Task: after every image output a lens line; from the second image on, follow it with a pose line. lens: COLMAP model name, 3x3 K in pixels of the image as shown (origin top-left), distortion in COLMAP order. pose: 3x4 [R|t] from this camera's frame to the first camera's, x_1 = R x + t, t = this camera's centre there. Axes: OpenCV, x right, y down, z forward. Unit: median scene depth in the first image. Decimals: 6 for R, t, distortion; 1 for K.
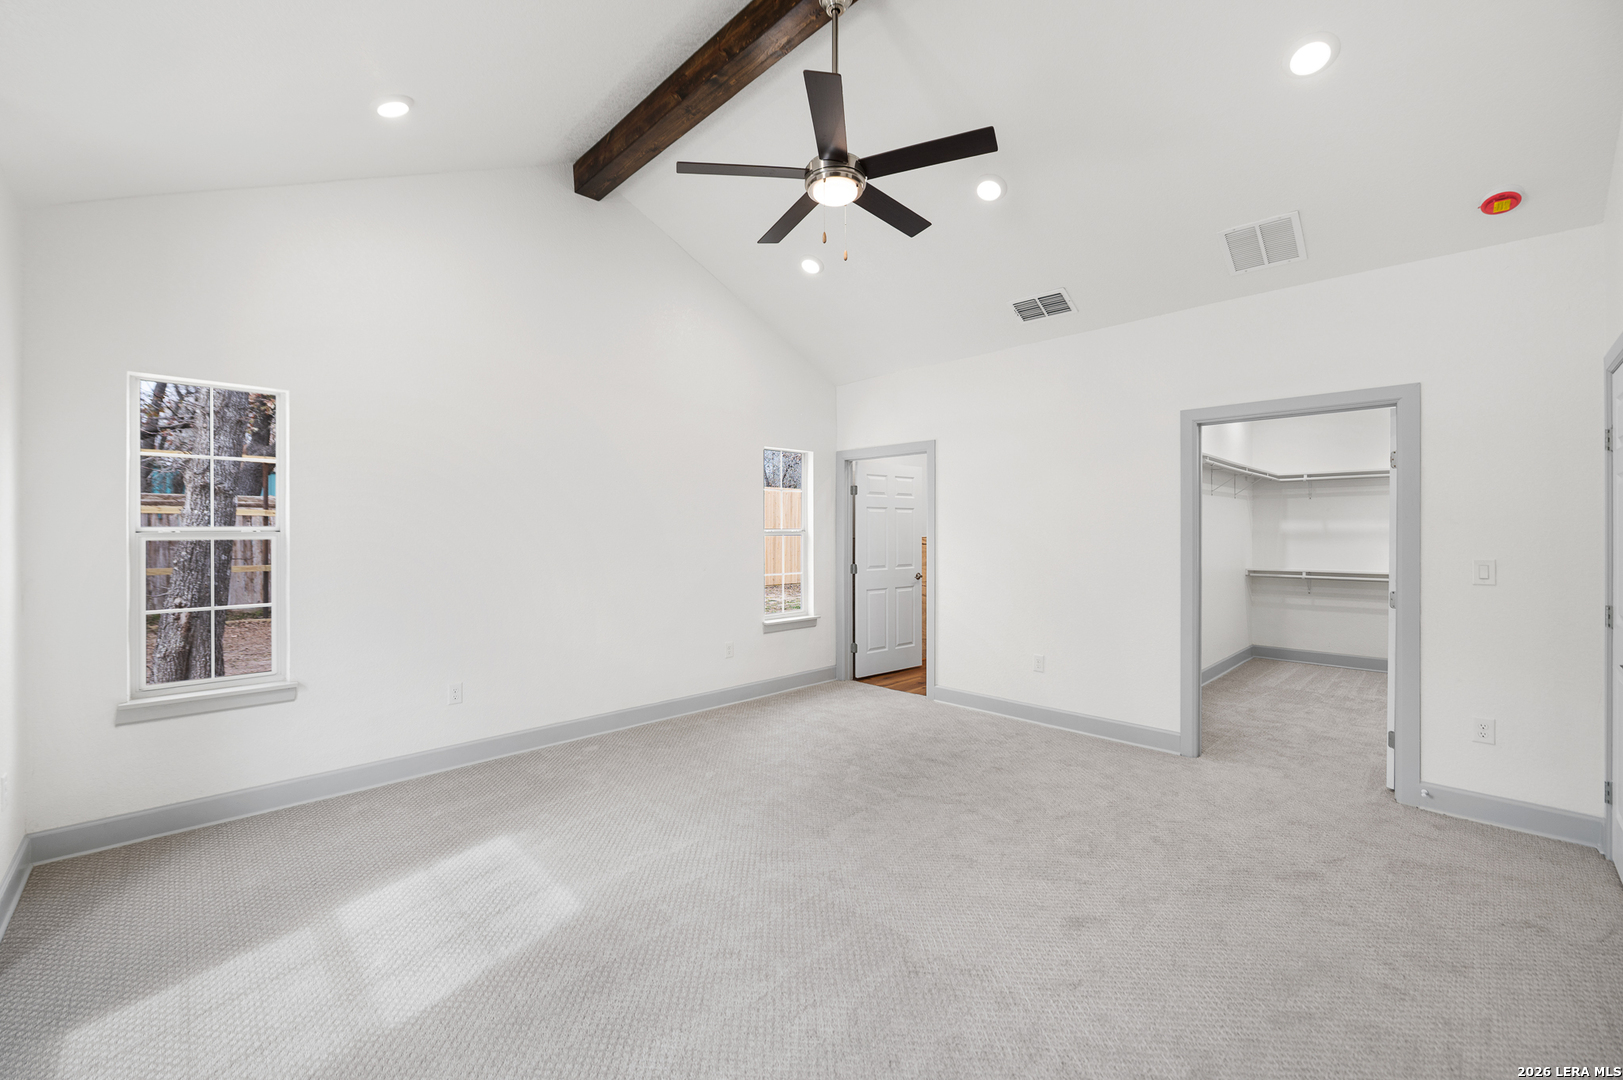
lens RADIAL K [[654.0, 0, 801.5], [0, 654.0, 530.9], [0, 0, 1]] dist [-0.002851, -0.000679]
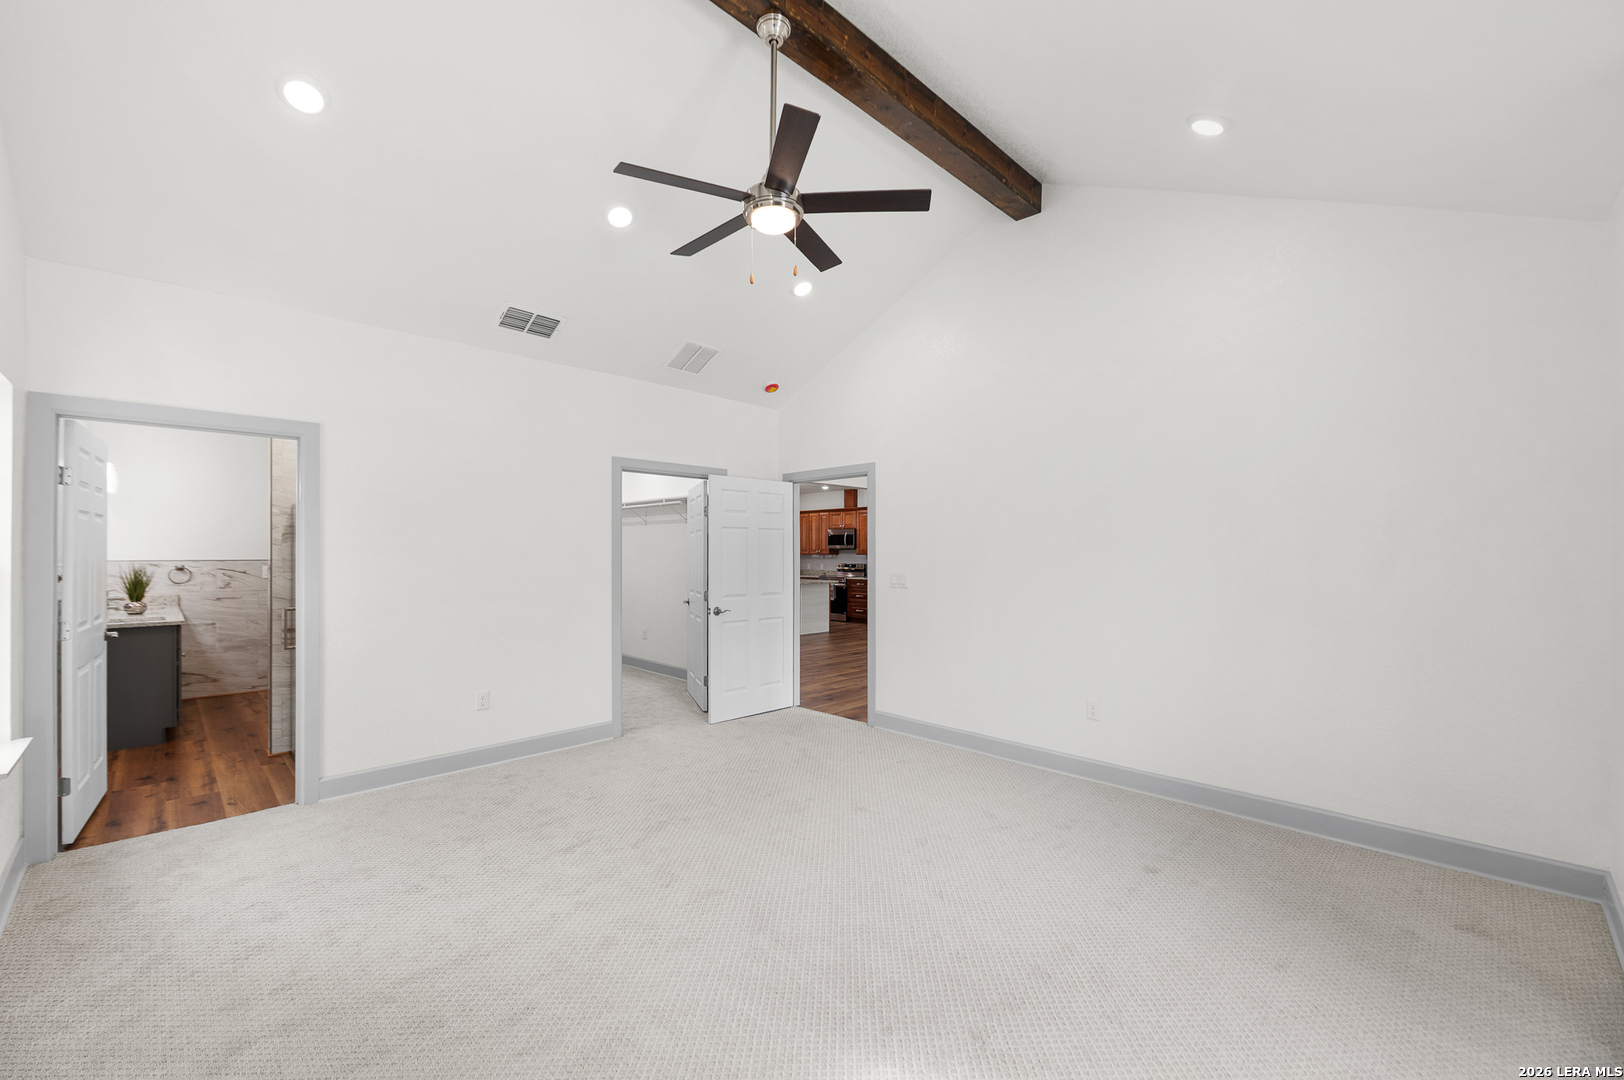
lens RADIAL K [[650.6, 0, 810.9], [0, 650.6, 547.8], [0, 0, 1]] dist [-0.004129, -0.000257]
pose [[-0.004749, 0.009561, 0.999943, -0.664268], [0.002905, 0.999950, -0.009548, -0.000360], [-0.999985, 0.002859, -0.004776, 0.665558]]
